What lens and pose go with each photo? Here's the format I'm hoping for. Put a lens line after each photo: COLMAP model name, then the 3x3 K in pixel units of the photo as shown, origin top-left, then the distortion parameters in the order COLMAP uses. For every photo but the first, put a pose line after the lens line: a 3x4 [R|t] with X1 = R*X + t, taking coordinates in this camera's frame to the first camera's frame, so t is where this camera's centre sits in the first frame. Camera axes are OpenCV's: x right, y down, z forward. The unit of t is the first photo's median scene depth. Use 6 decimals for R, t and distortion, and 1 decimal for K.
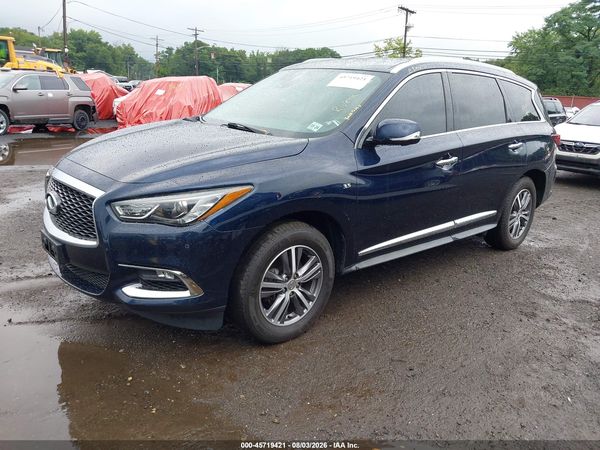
lens RADIAL K [[491.6, 0, 275.5], [0, 491.6, 225.9], [0, 0, 1]] dist [0.056834, -0.069534]
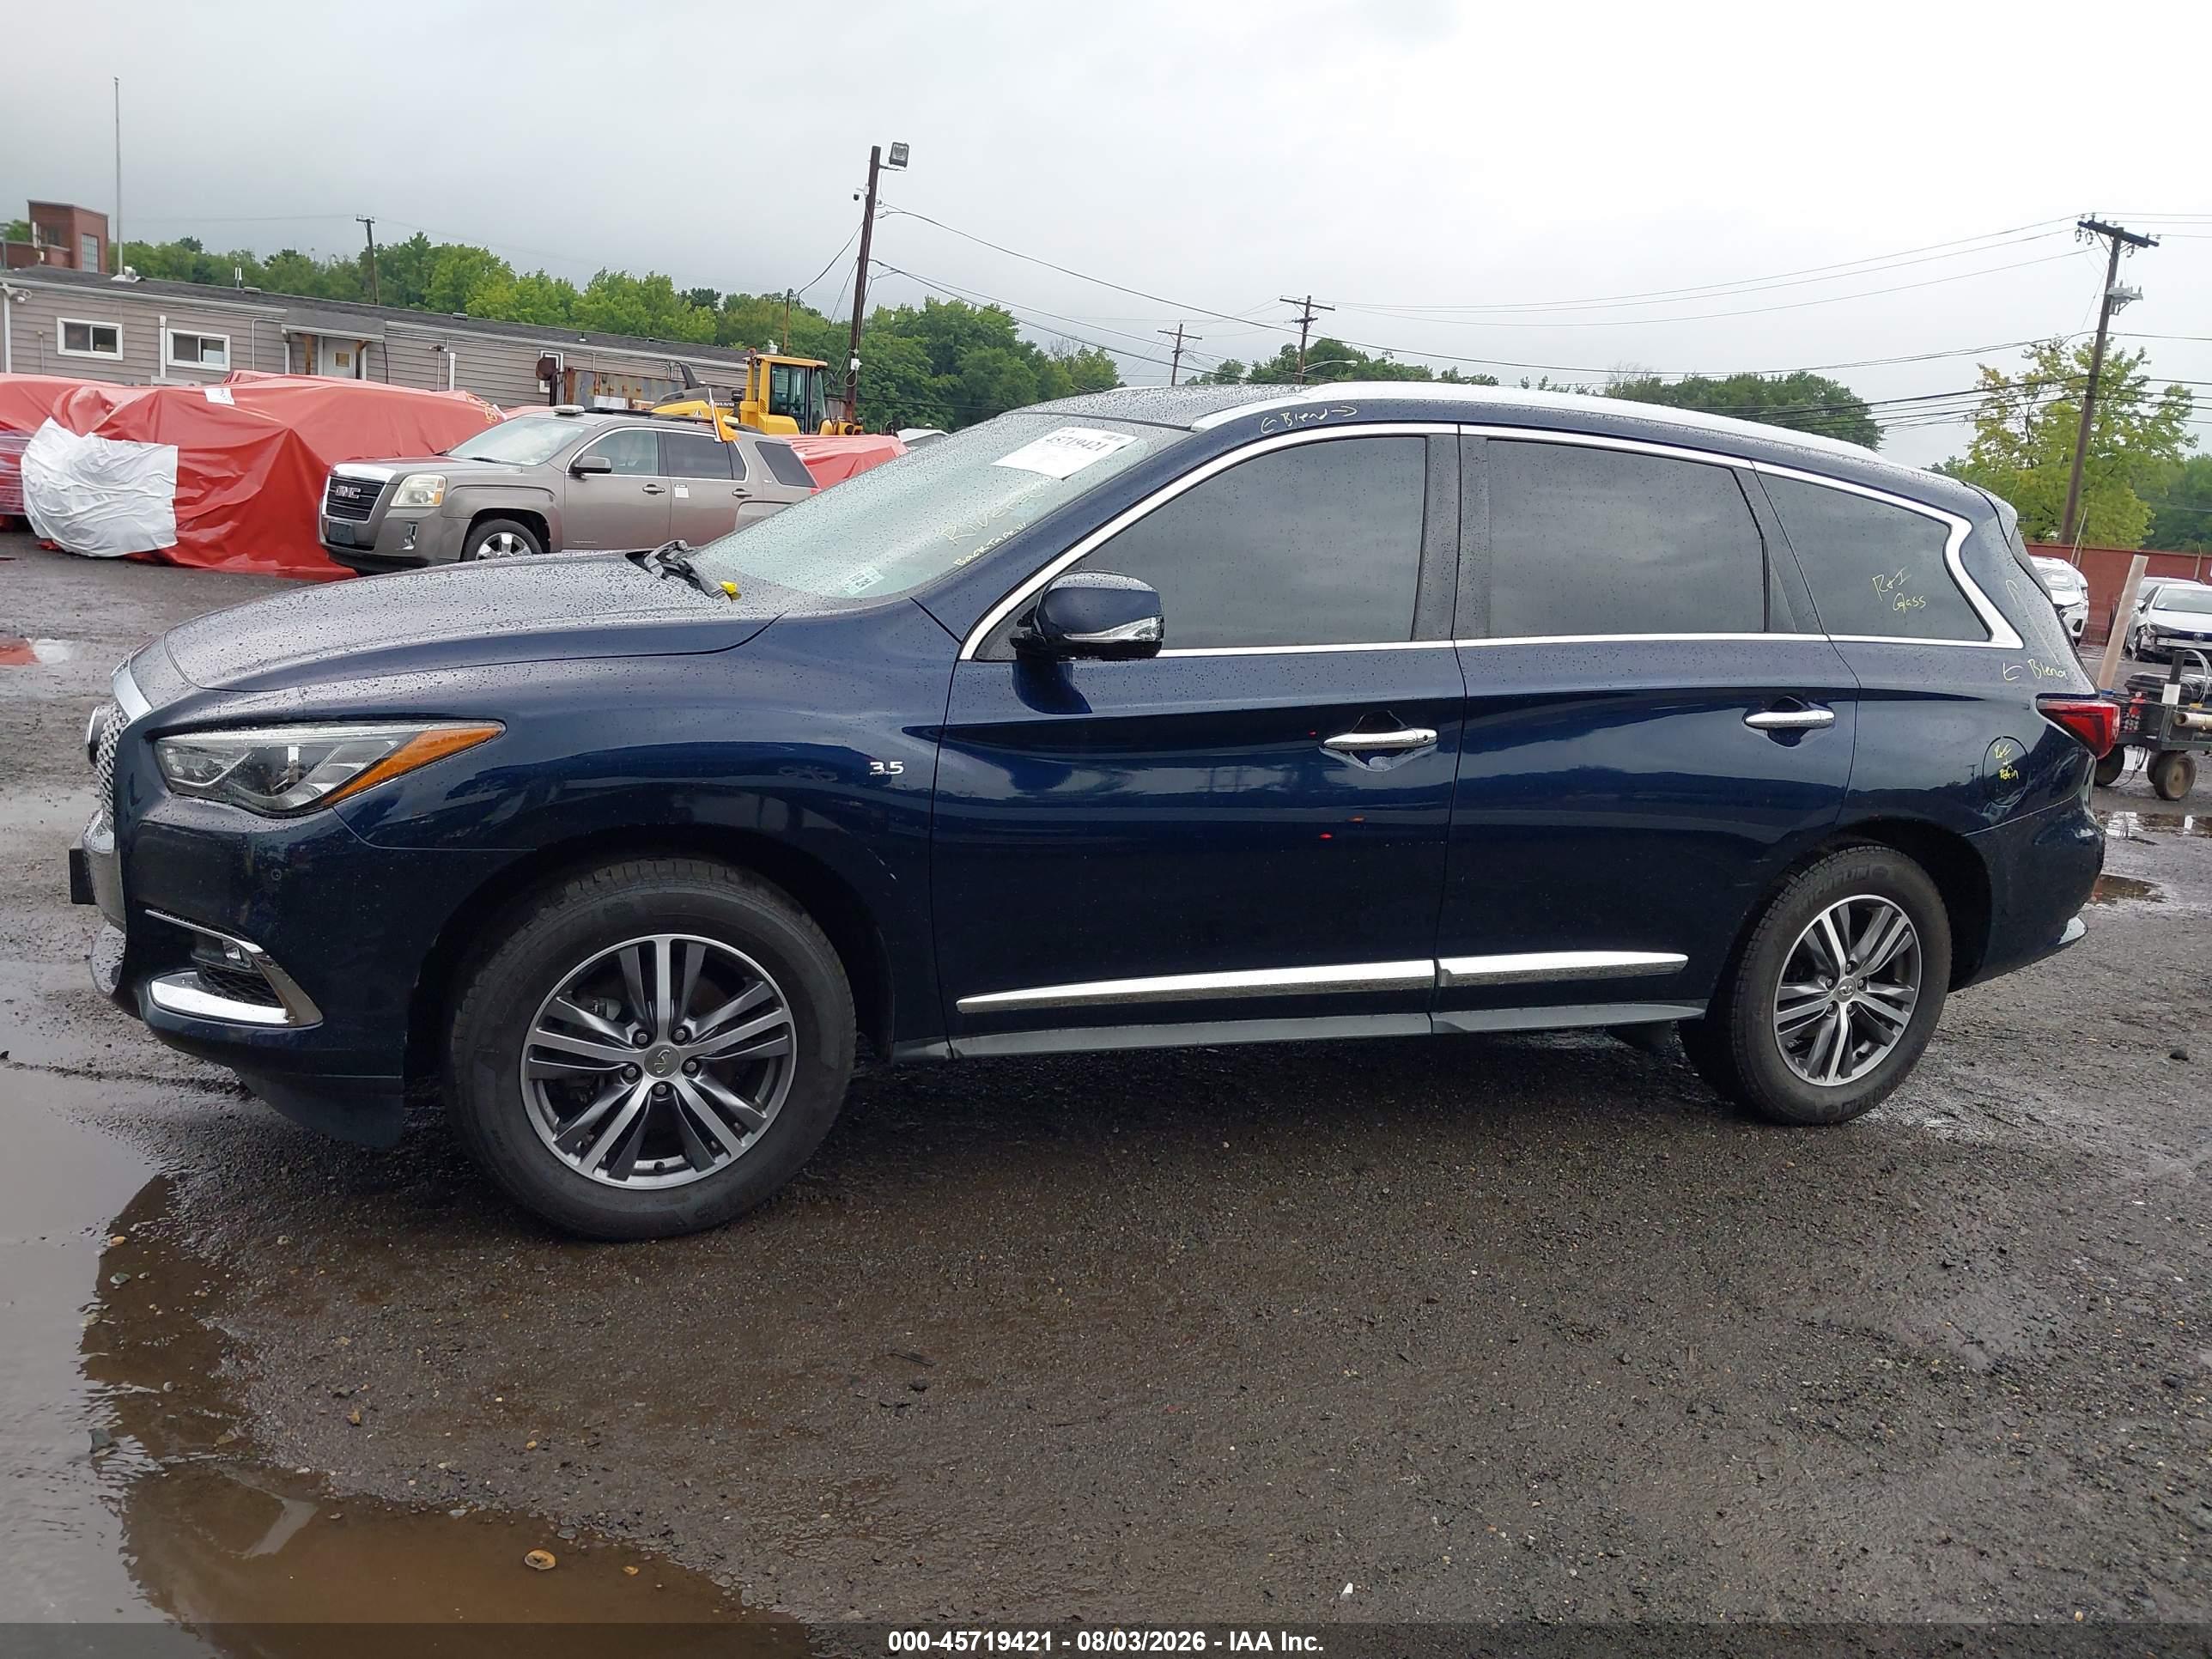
lens RADIAL K [[1870.0, 0, 1139.9], [0, 1870.0, 821.5], [0, 0, 1]] dist [0.020737, -0.007306]
pose [[0.941933, 0.097324, -0.321387, 0.562291], [-0.132090, 0.987310, -0.088151, 0.028288], [0.308730, 0.125484, 0.942836, -0.039670]]
